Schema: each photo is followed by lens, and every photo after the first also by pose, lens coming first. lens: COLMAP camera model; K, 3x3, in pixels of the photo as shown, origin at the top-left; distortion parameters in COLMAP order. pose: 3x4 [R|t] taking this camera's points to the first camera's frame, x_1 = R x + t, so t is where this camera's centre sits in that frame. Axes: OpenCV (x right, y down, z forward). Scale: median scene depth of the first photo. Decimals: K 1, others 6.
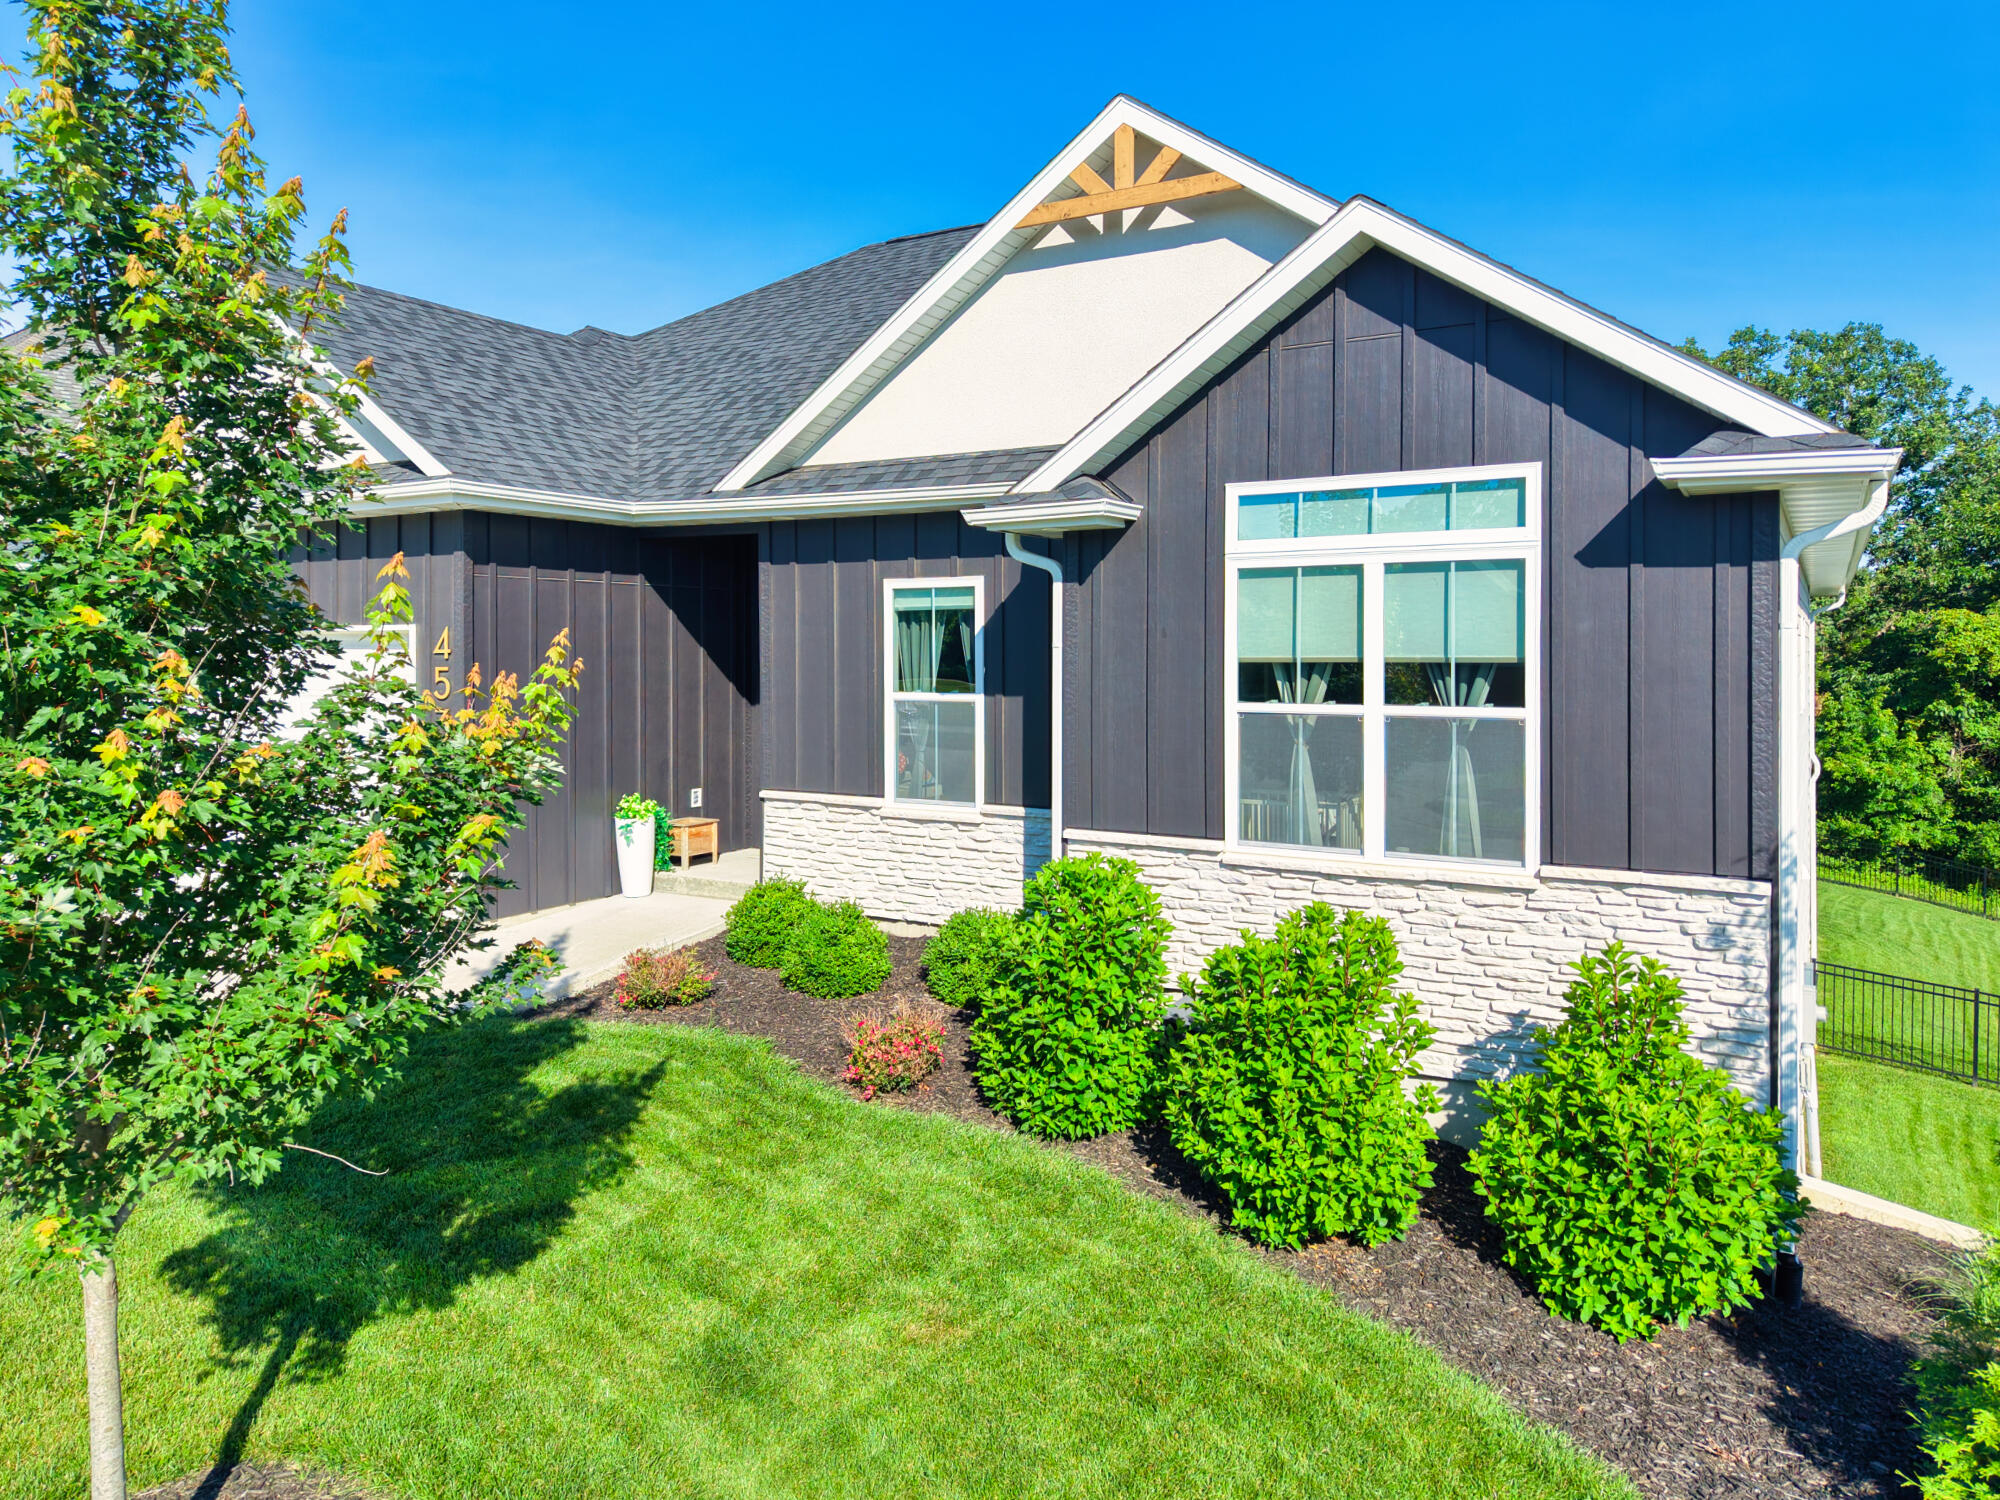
lens RADIAL K [[1360.4, 0, 996.6], [0, 1360.4, 687.9], [0, 0, 1]] dist [0.030241, -0.053690]
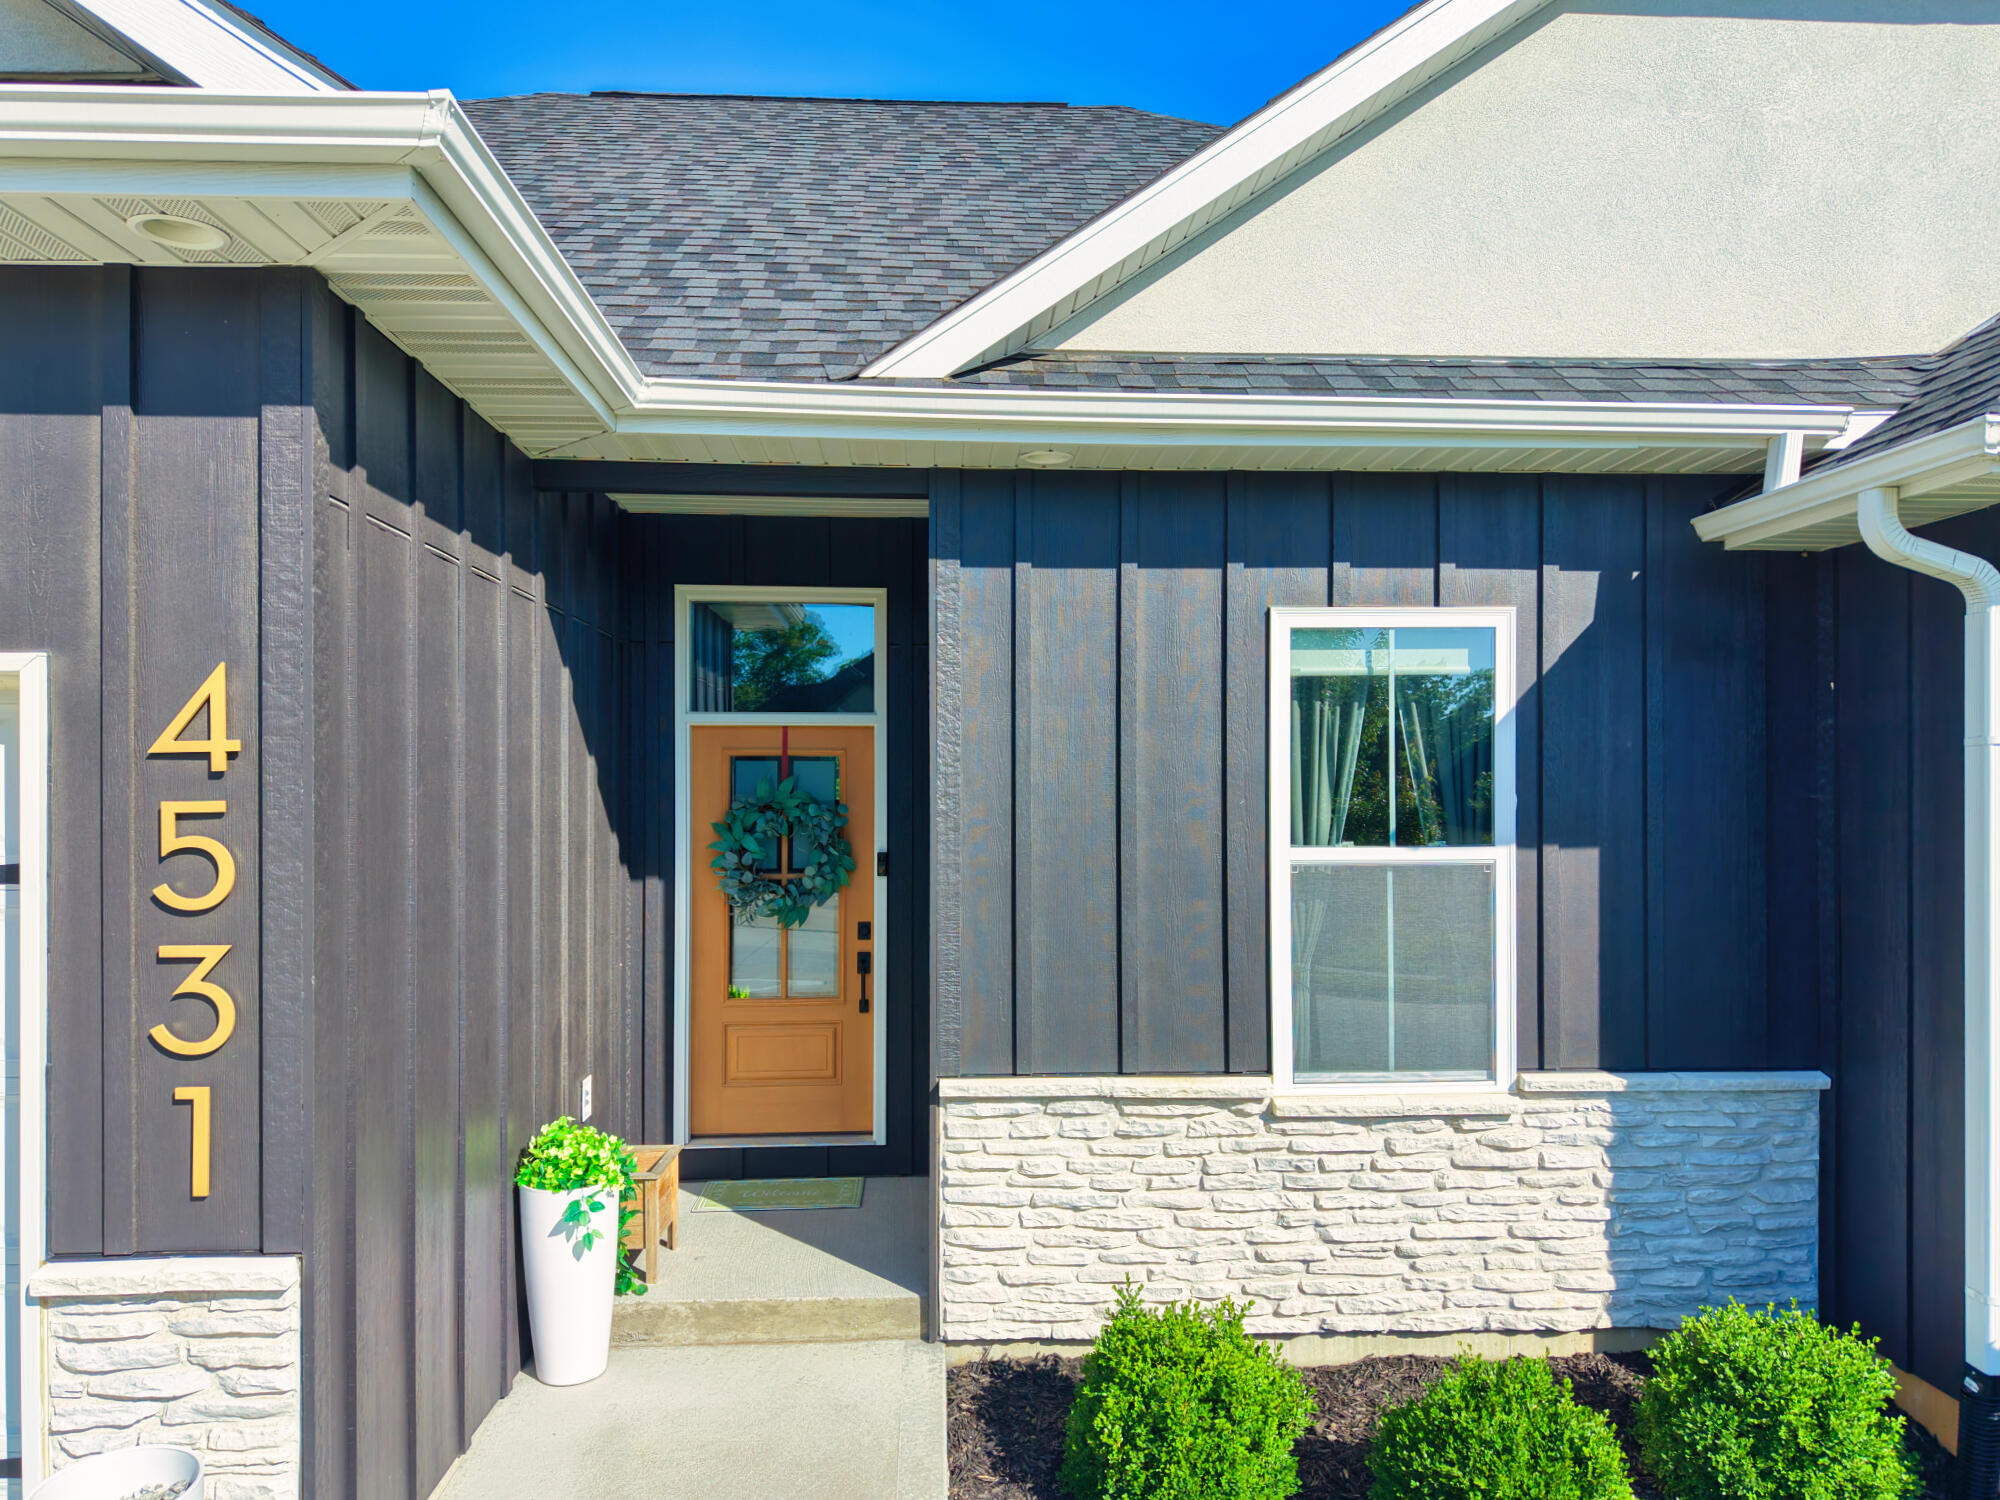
lens RADIAL K [[1379.3, 0, 995.7], [0, 1379.3, 789.9], [0, 0, 1]] dist [0.041017, -0.040747]
pose [[0.832775, -0.001521, 0.553610, -0.550493], [0.016847, 0.999603, -0.022596, -0.010316], [-0.553355, 0.028144, 0.832470, 0.848735]]
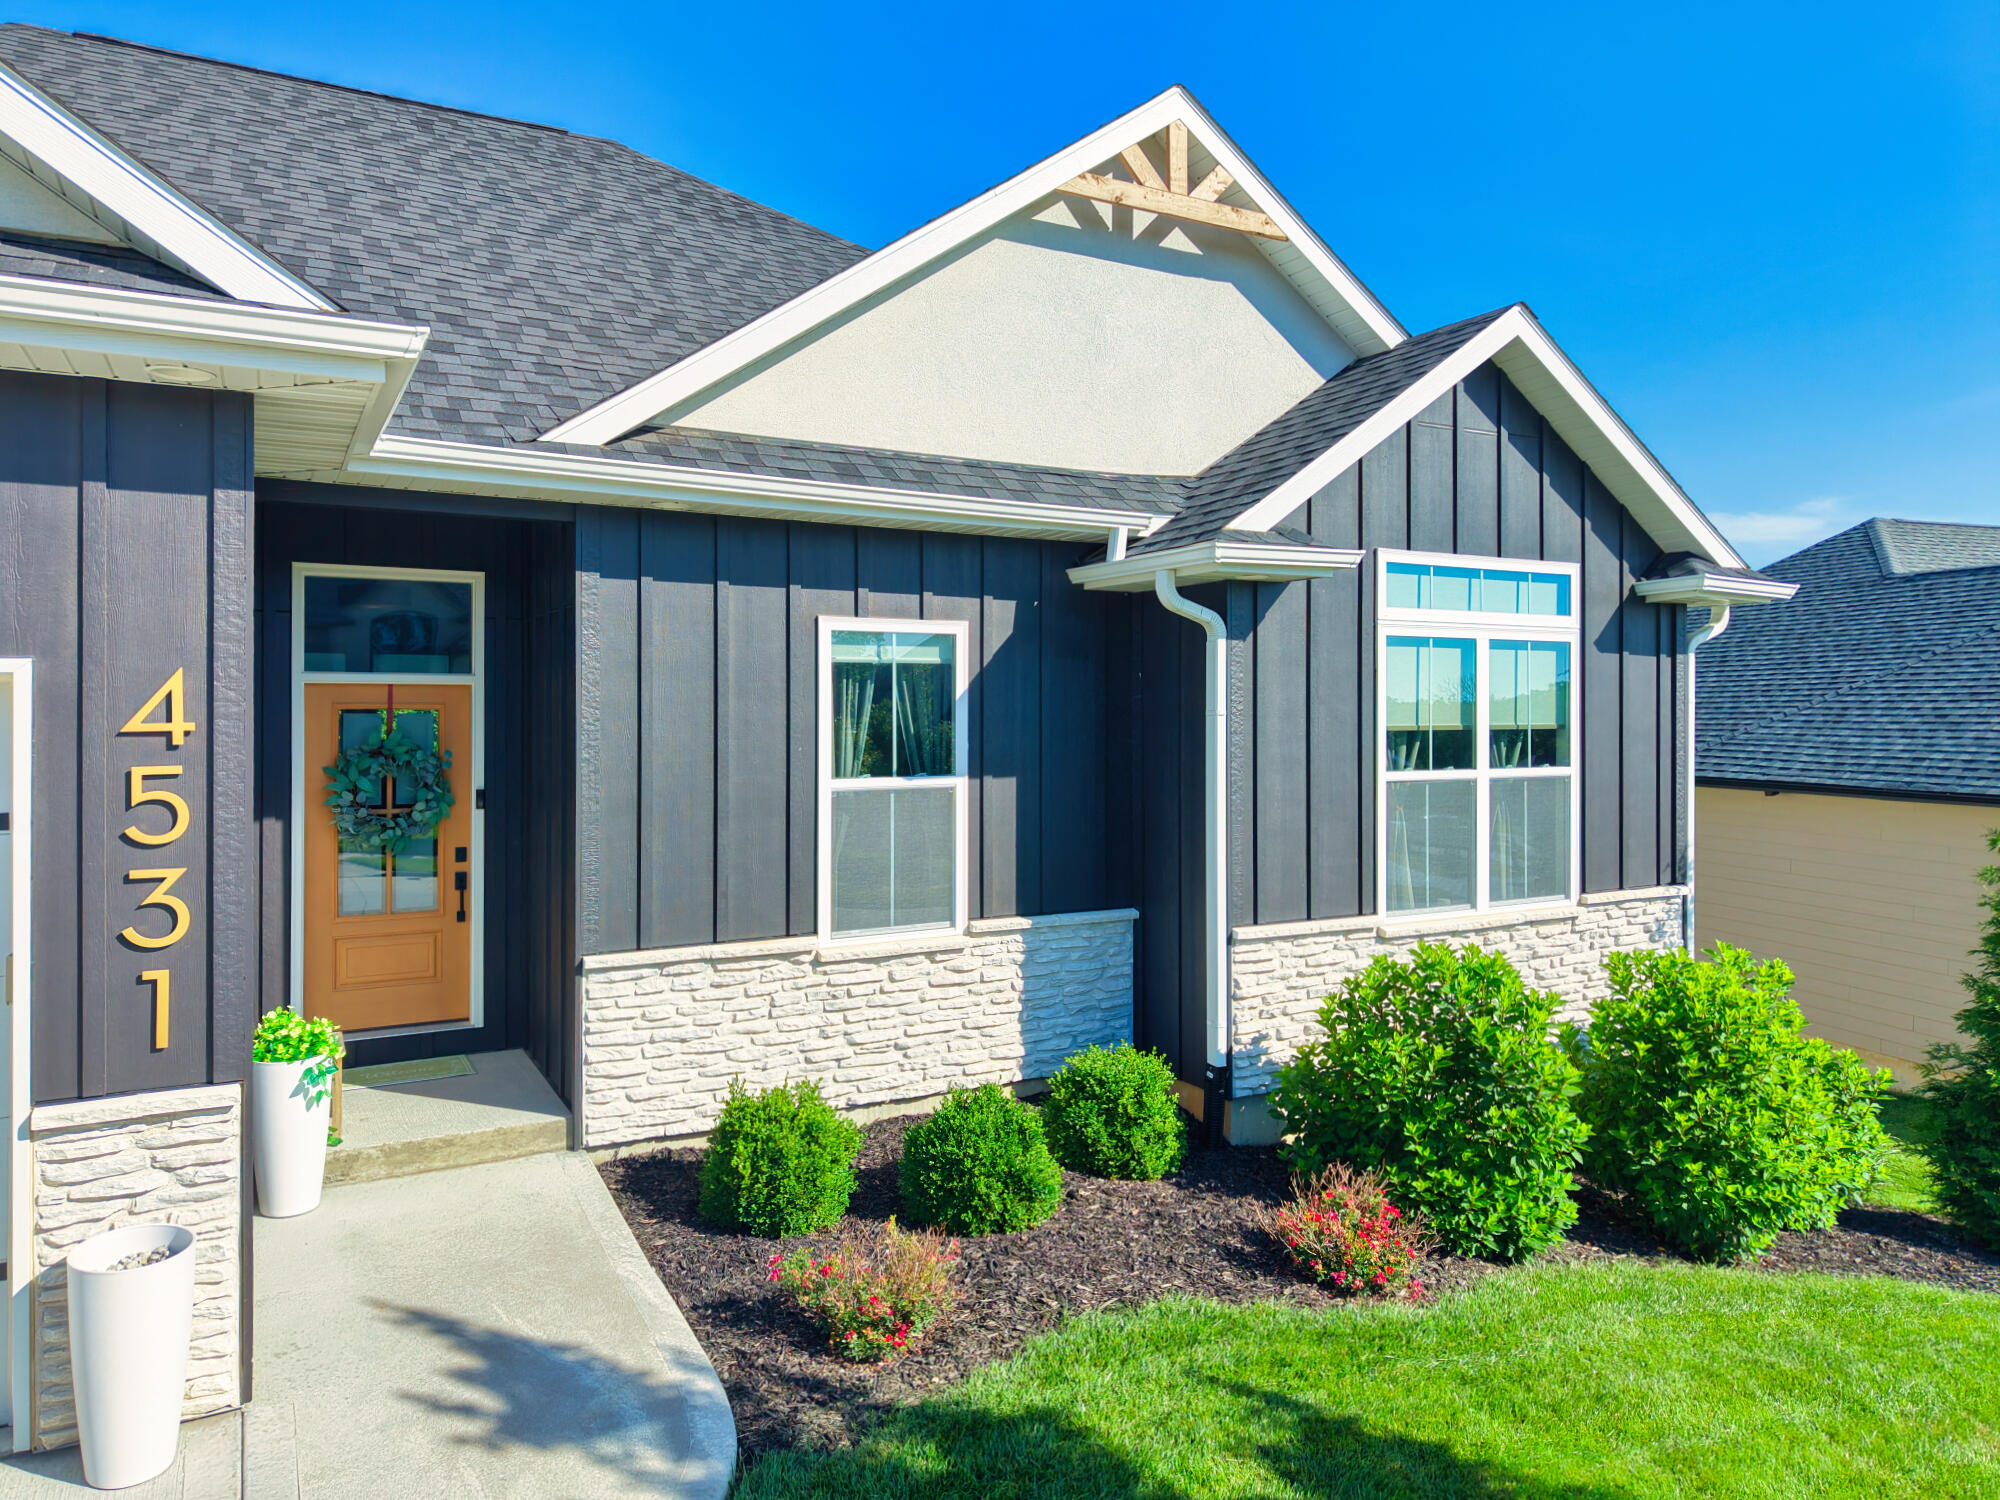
lens RADIAL K [[1363.7, 0, 1006.5], [0, 1363.7, 712.5], [0, 0, 1]] dist [0.055676, -0.065827]
pose [[0.500656, -0.000490, 0.865646, -0.816172], [0.024063, 0.999621, -0.013351, -0.025211], [-0.865312, 0.027514, 0.500479, 0.740760]]
